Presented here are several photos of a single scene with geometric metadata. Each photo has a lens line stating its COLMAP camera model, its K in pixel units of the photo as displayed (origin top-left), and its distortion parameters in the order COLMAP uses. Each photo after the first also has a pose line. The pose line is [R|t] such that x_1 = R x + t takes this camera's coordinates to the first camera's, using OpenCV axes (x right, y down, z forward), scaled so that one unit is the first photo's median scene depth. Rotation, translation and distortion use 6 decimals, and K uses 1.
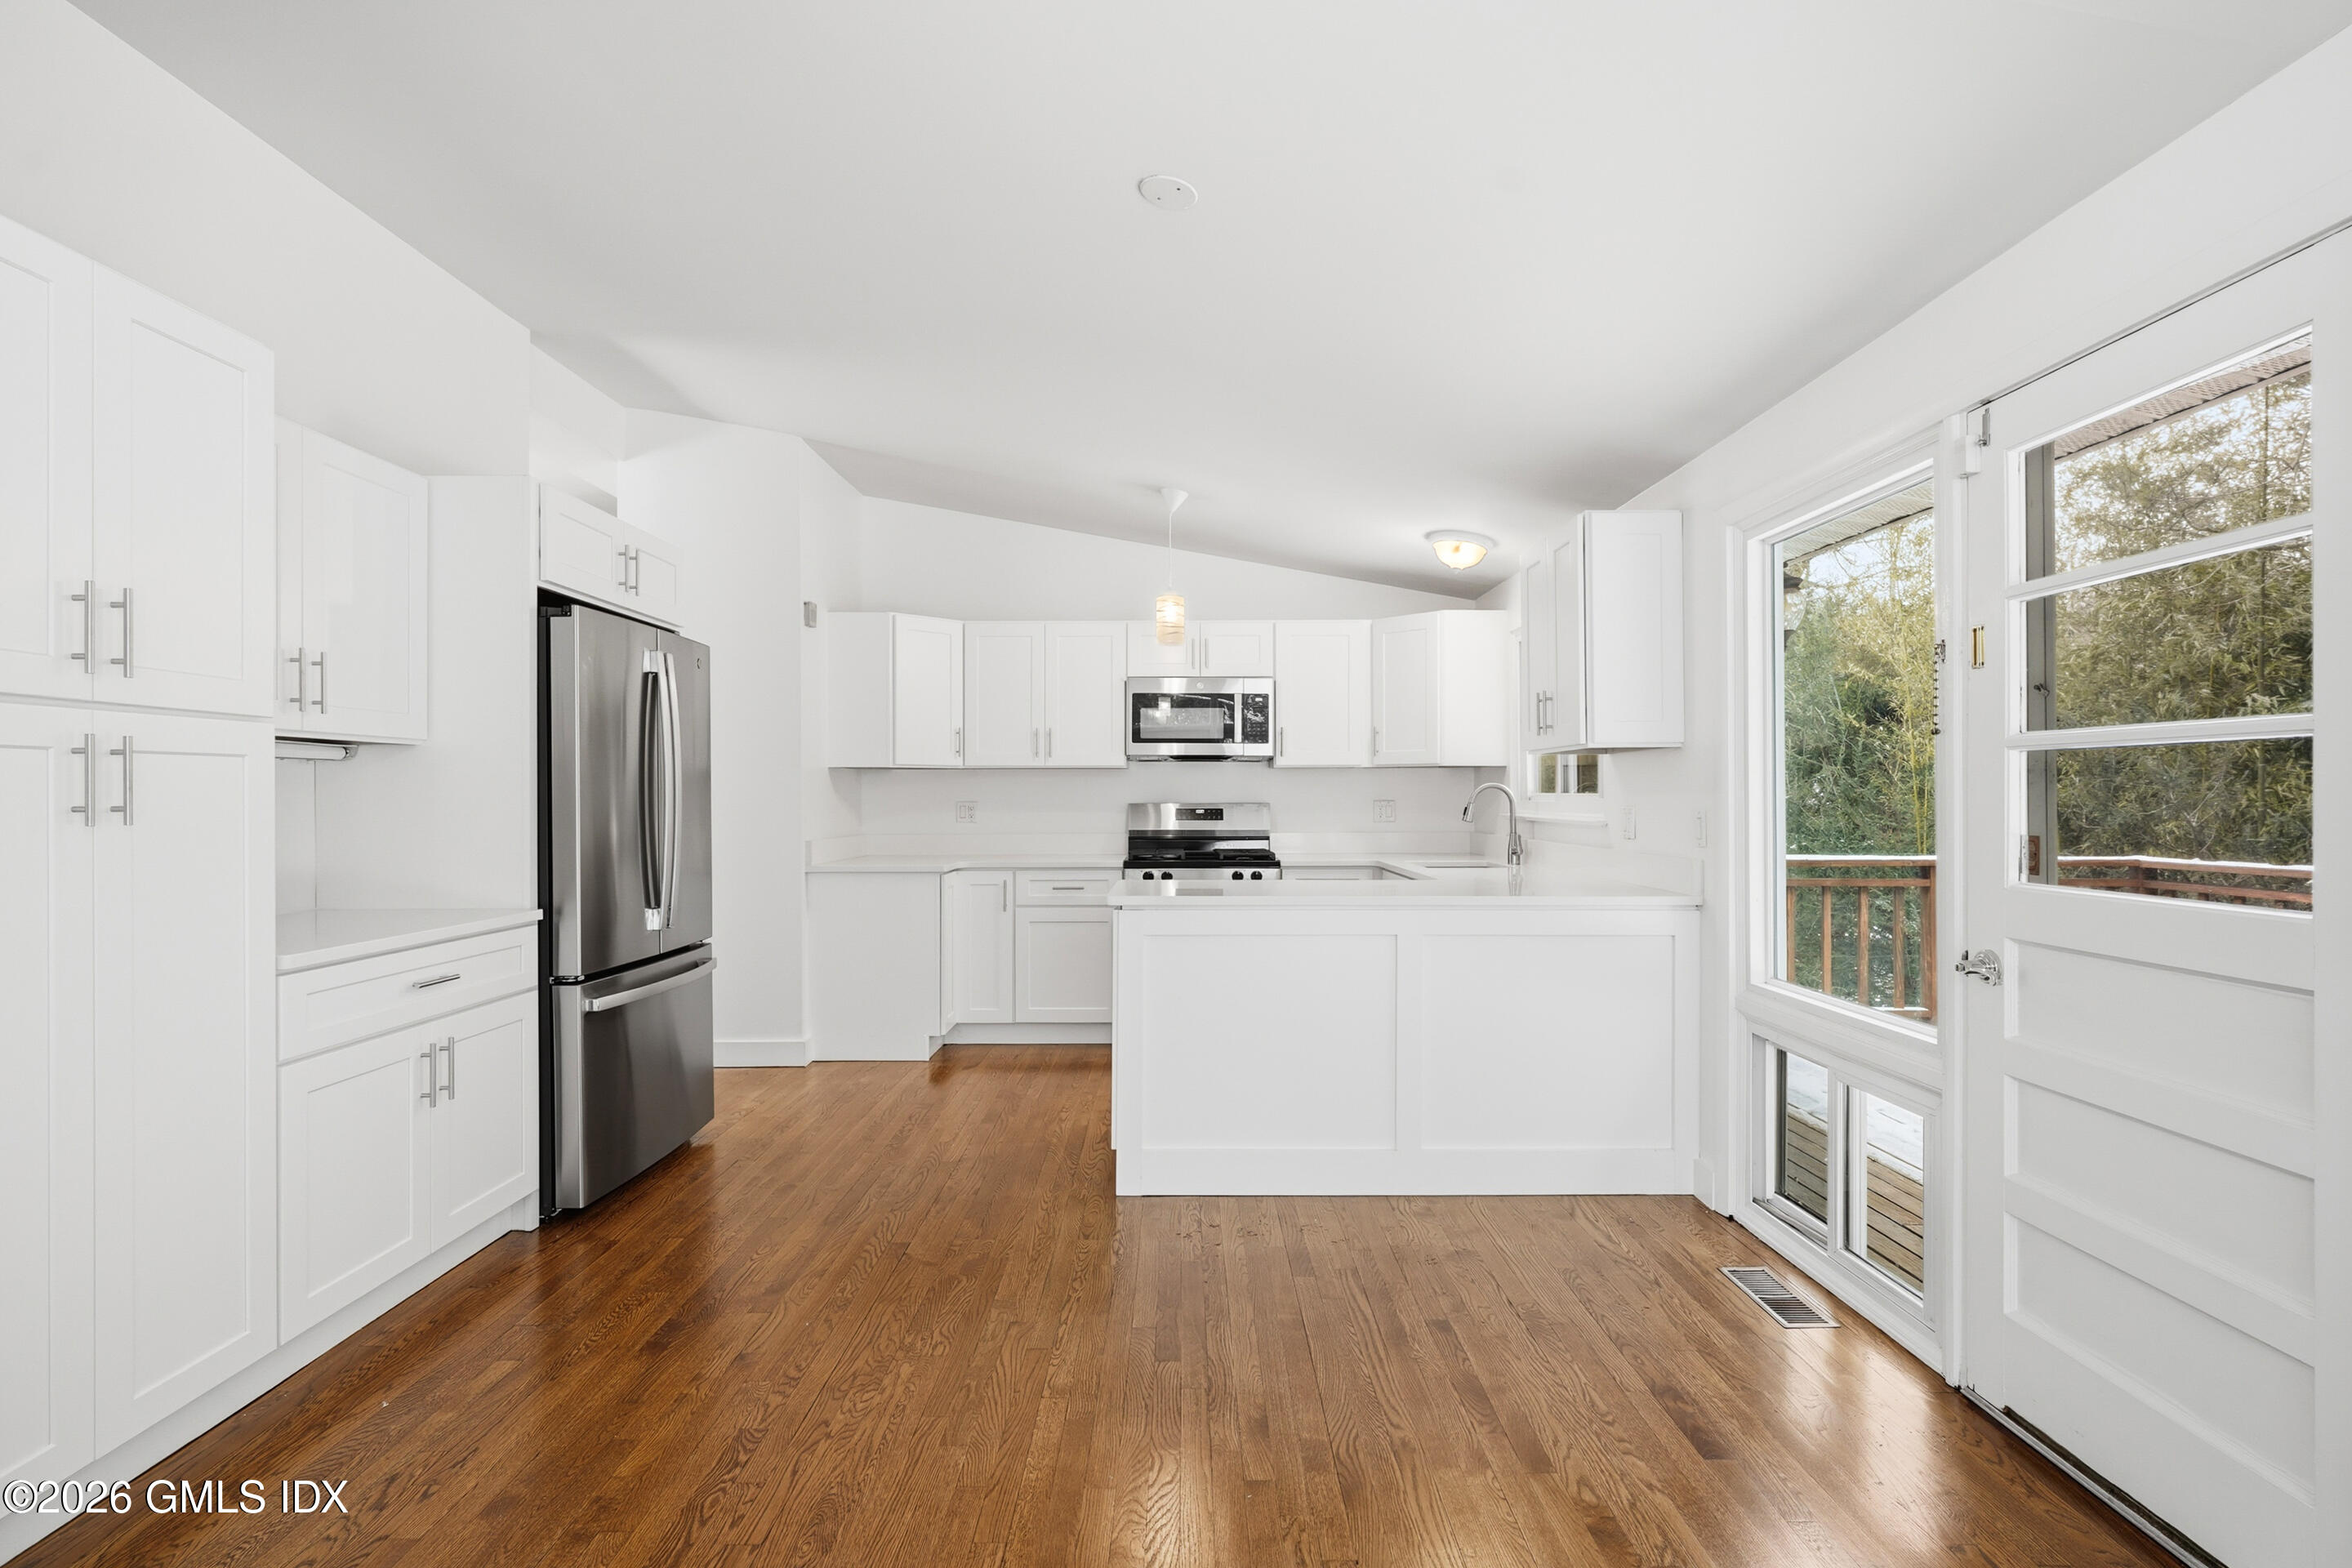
lens RADIAL K [[1094.4, 0, 1176.6], [0, 1094.4, 796.2], [0, 0, 1]] dist [-0.012986, 0.000214]
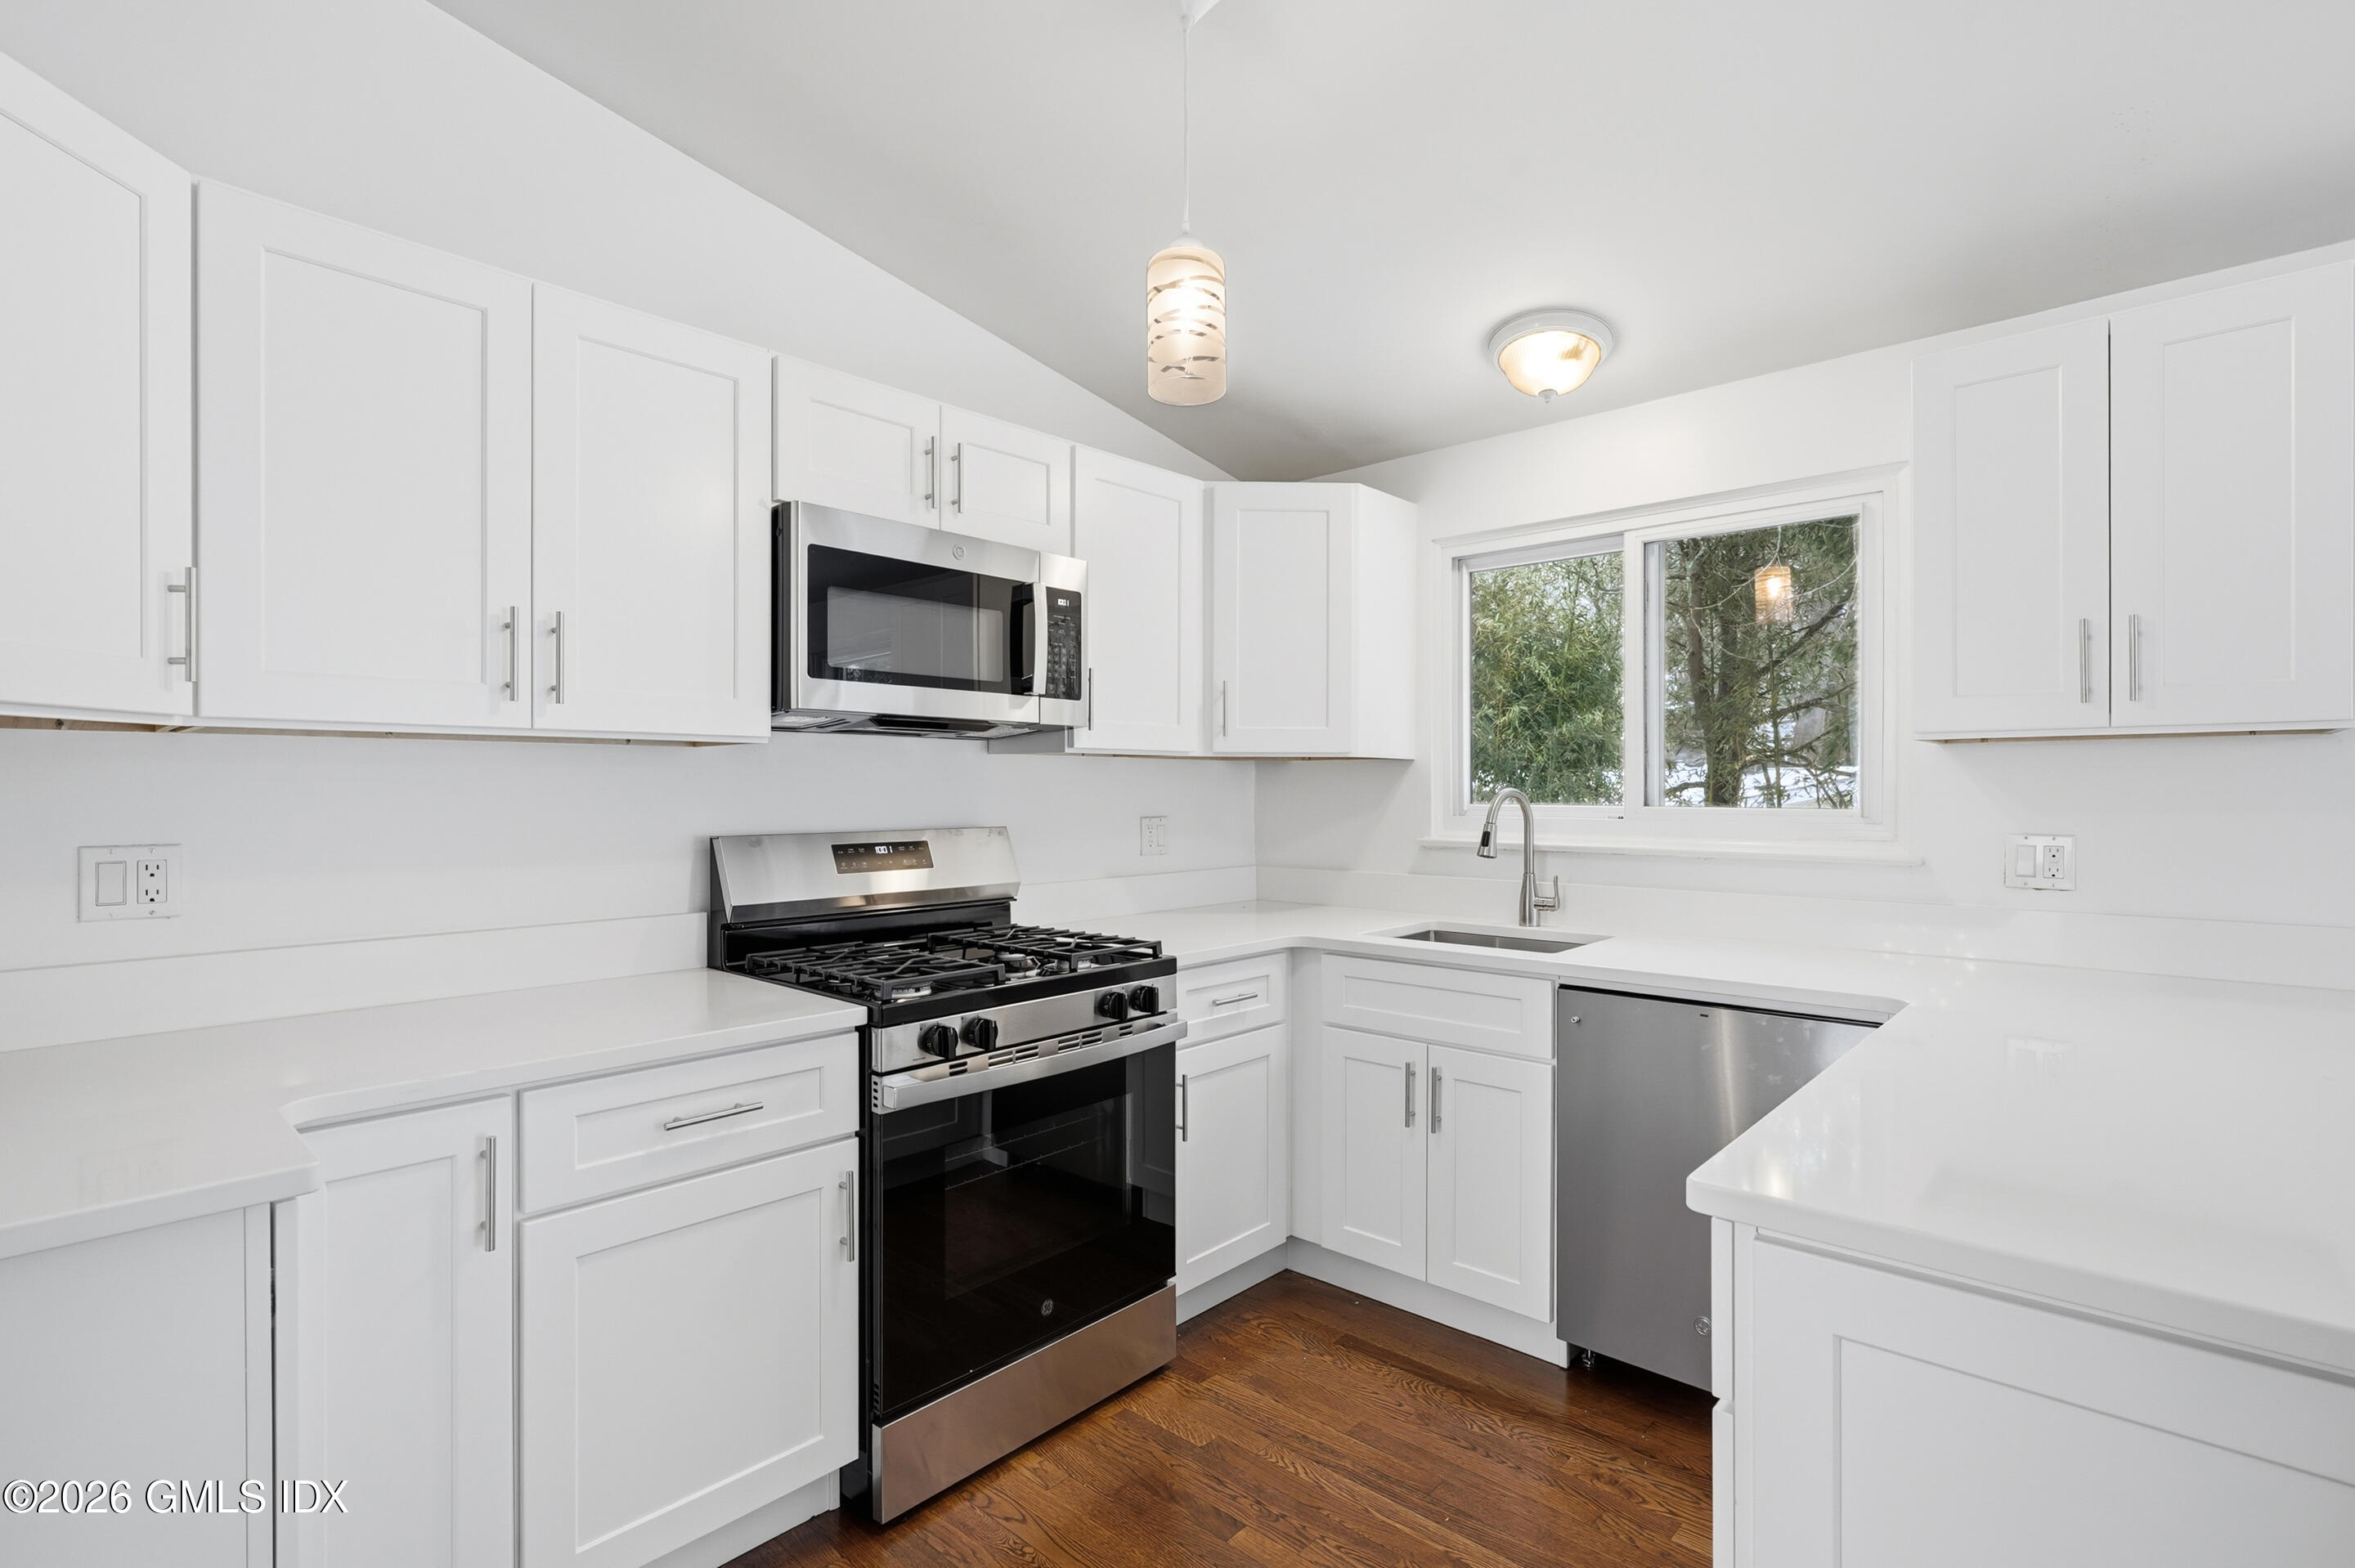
lens RADIAL K [[1124.4, 0, 1177.5], [0, 1124.4, 784.0], [0, 0, 1]] dist [-0.000273, -0.000261]
pose [[0.680523, 0.002944, 0.732721, -0.306205], [-0.001269, 0.999995, -0.002839, -0.014987], [-0.732726, 0.001002, 0.680523, 0.835659]]
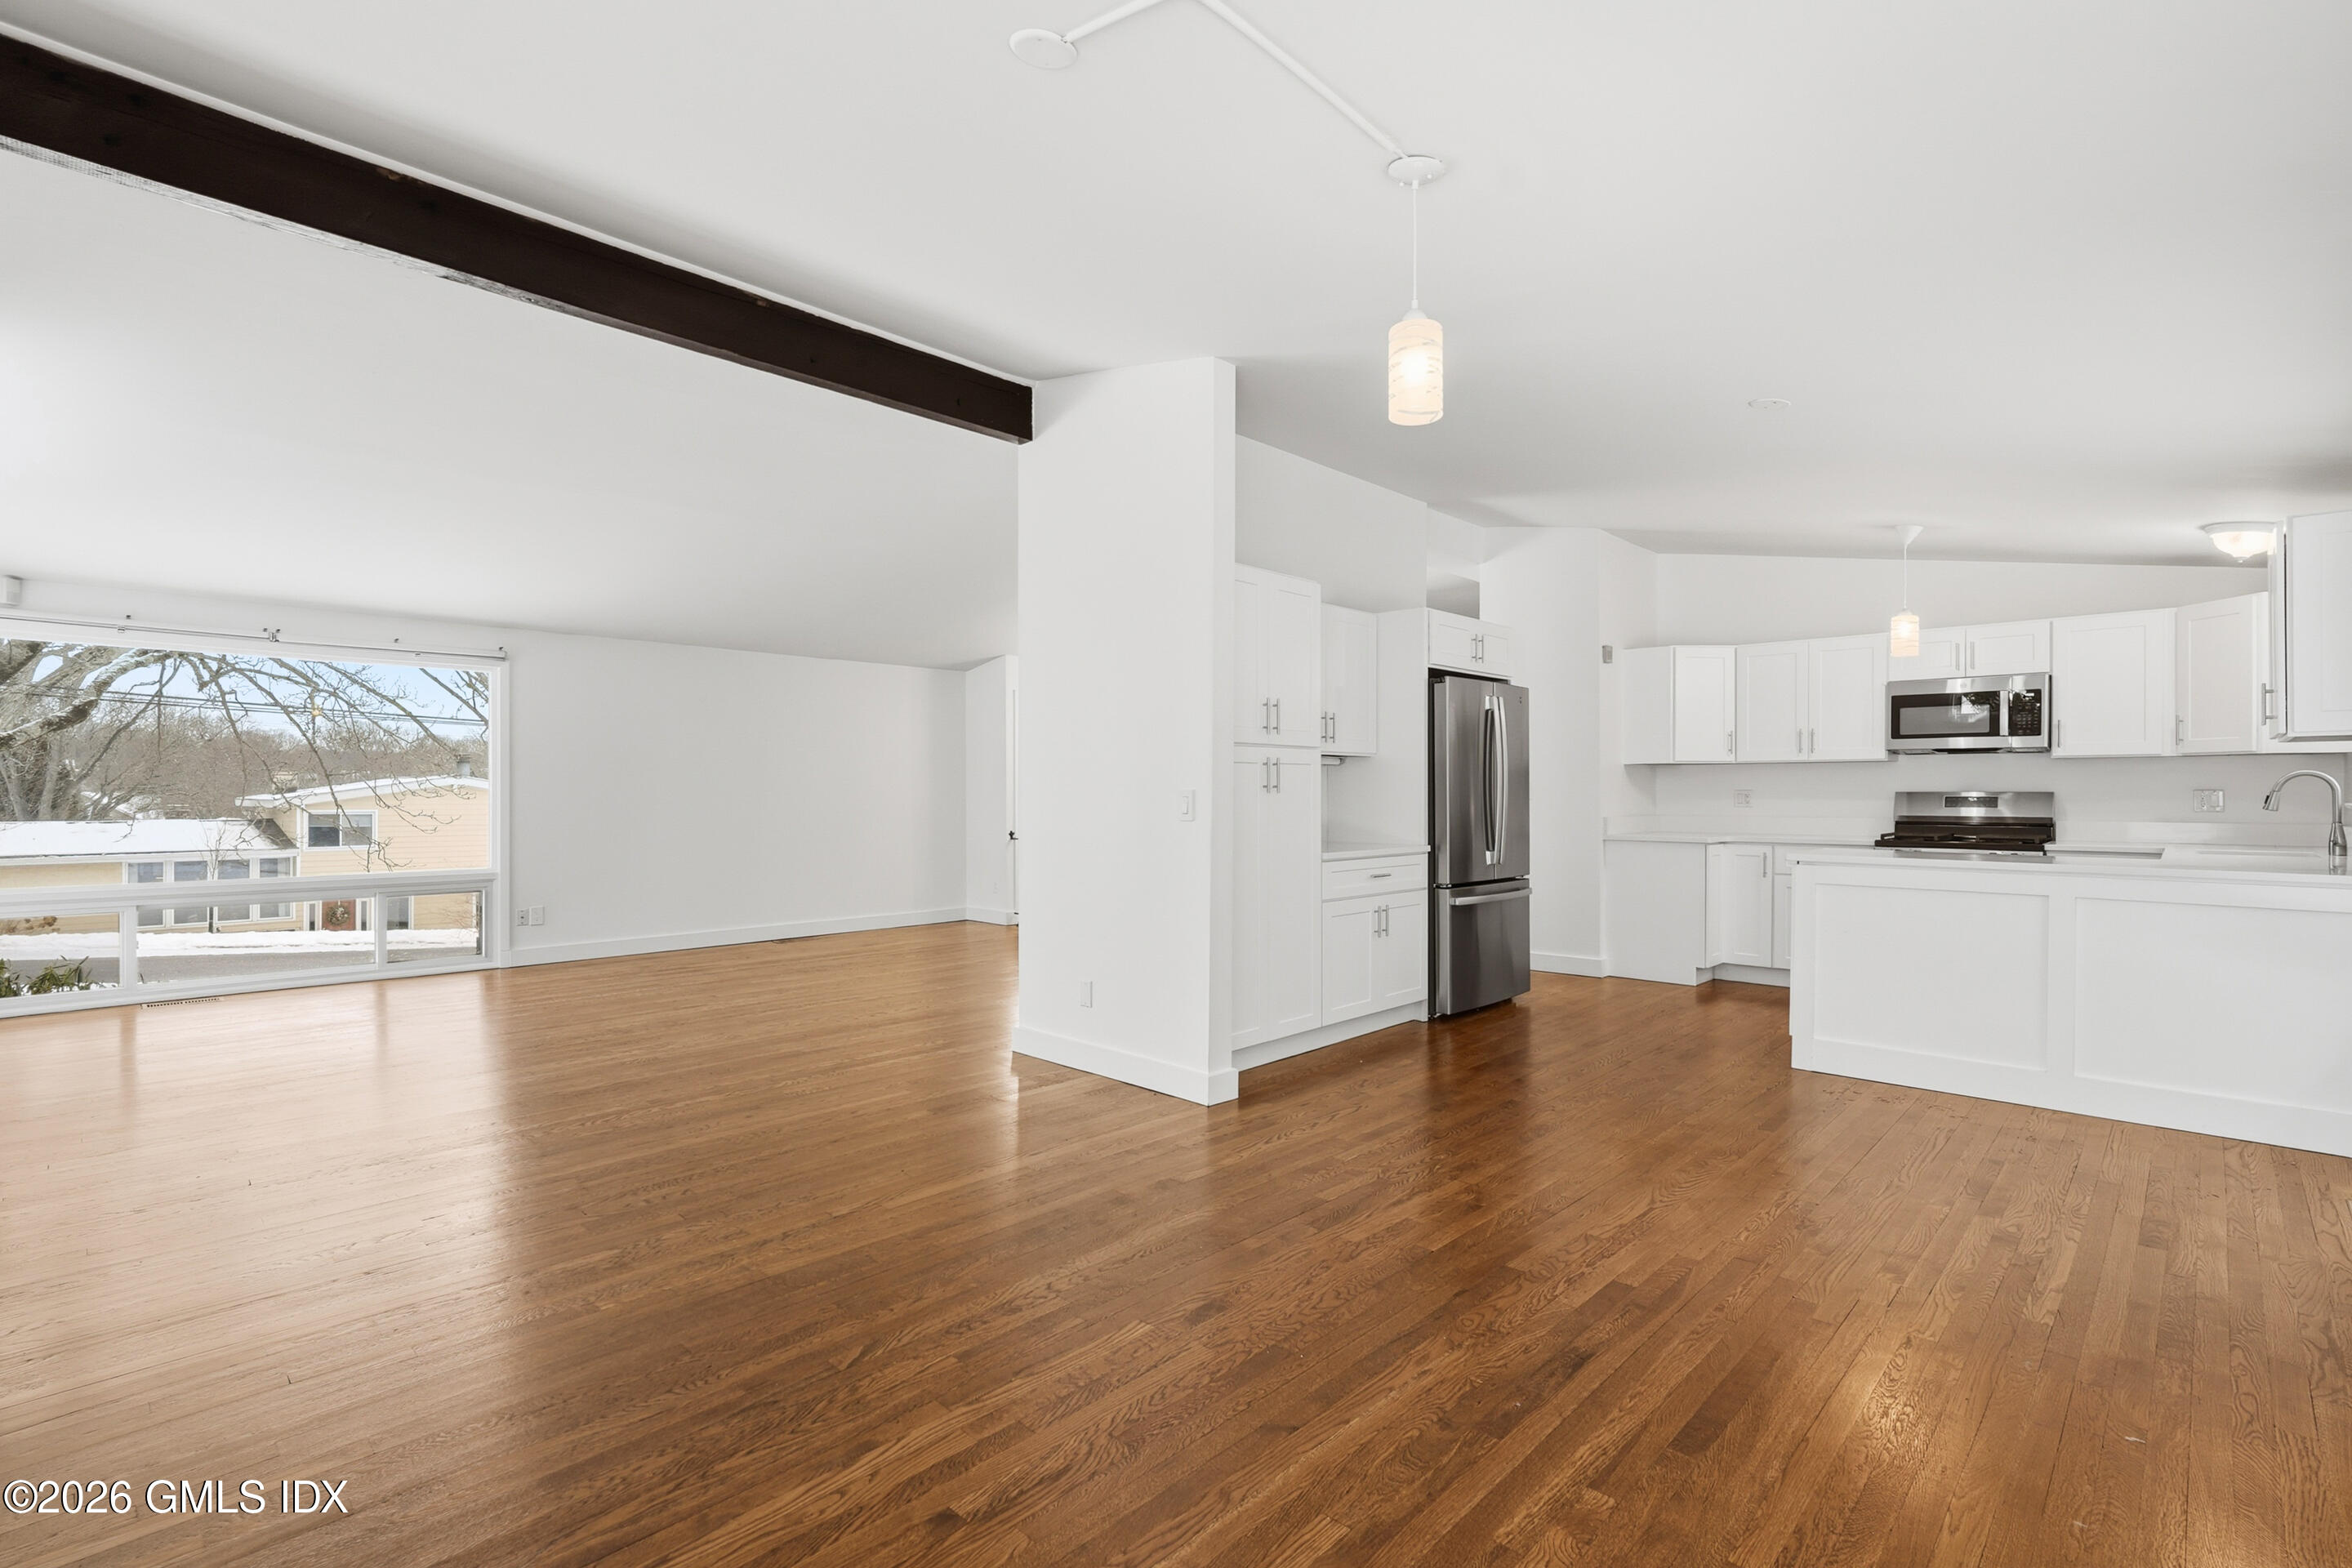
lens RADIAL K [[1088.6, 0, 1176.0], [0, 1088.6, 784.0], [0, 0, 1]] dist [-0.000147, 0.001009]
pose [[0.714671, -0.002309, -0.699457, 0.287973], [-0.002767, 0.999977, -0.006128, 0.009878], [0.699456, 0.006314, 0.714648, -0.444932]]
